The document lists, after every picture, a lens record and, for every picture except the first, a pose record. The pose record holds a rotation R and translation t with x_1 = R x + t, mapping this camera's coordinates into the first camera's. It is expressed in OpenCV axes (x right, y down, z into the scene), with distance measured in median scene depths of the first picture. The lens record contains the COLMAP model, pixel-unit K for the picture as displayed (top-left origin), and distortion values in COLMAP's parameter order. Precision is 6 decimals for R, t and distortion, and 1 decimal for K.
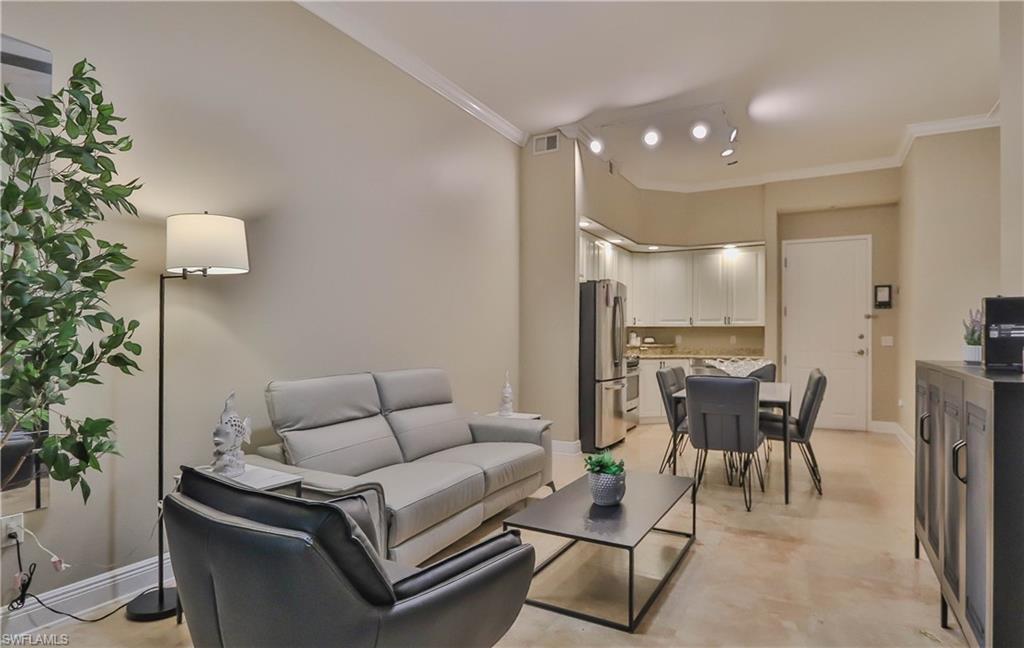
lens RADIAL K [[553.0, 0, 513.8], [0, 553.0, 329.4], [0, 0, 1]] dist [-0.008008, -0.002972]
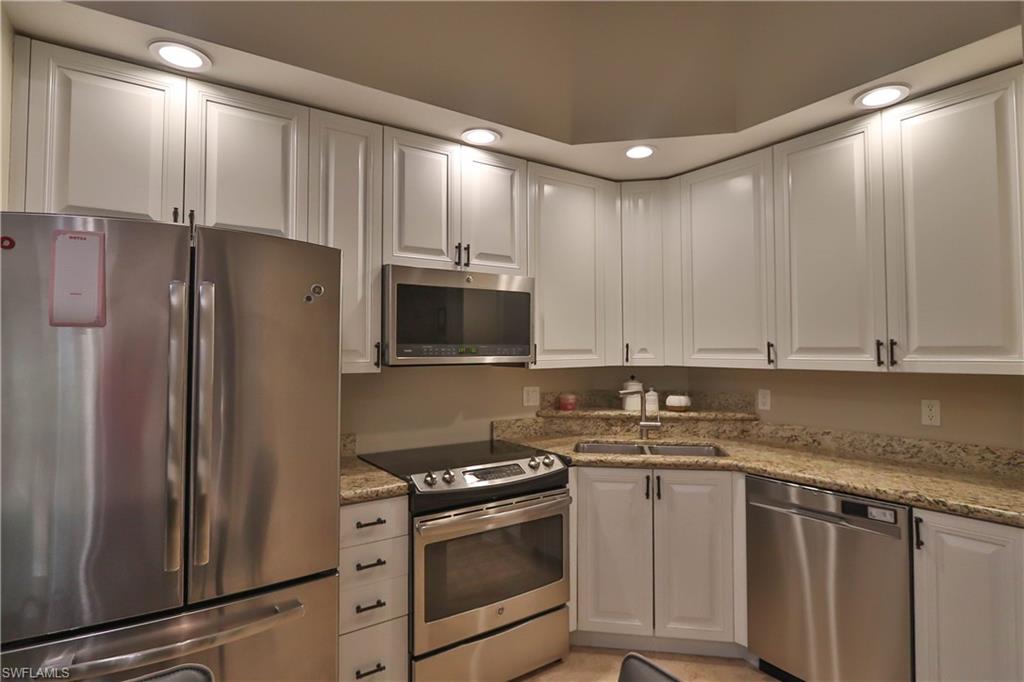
lens RADIAL K [[525.8, 0, 514.2], [0, 525.8, 334.9], [0, 0, 1]] dist [-0.016863, 0.002315]
pose [[0.891466, -0.022590, -0.452524, 0.508720], [0.014235, 0.999660, -0.021860, -0.033379], [0.452864, 0.013046, 0.891484, 1.005823]]
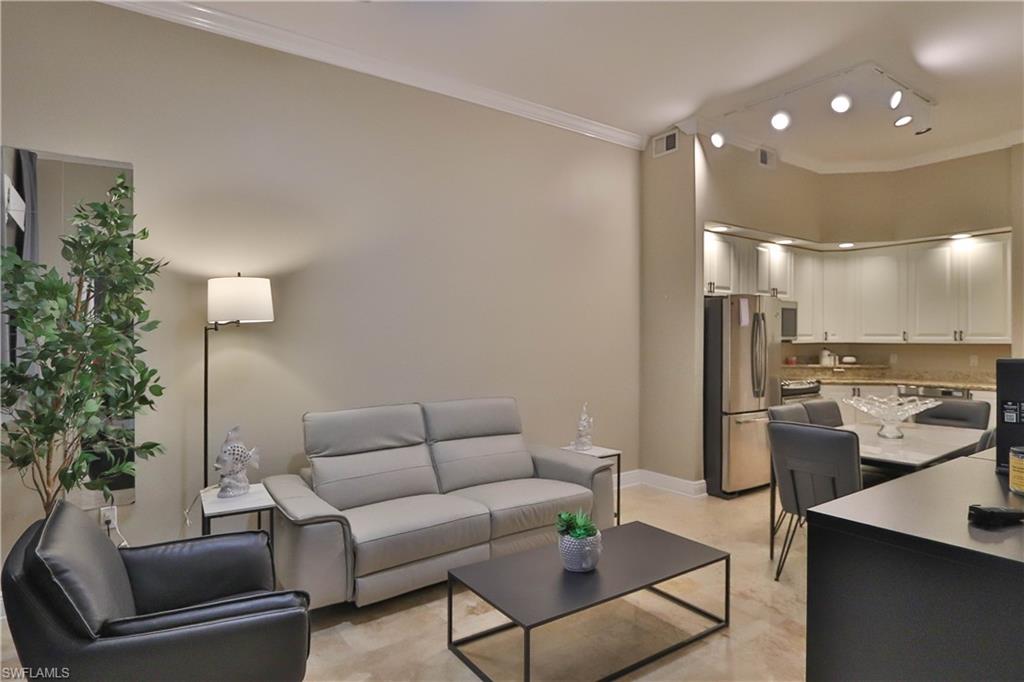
lens RADIAL K [[570.0, 0, 509.2], [0, 570.0, 338.3], [0, 0, 1]] dist [-0.012992, -0.000219]
pose [[0.899028, -0.004849, -0.437864, 0.264756], [0.009780, 0.999912, 0.009008, -0.038302], [0.437782, -0.012381, 0.898996, 0.069438]]
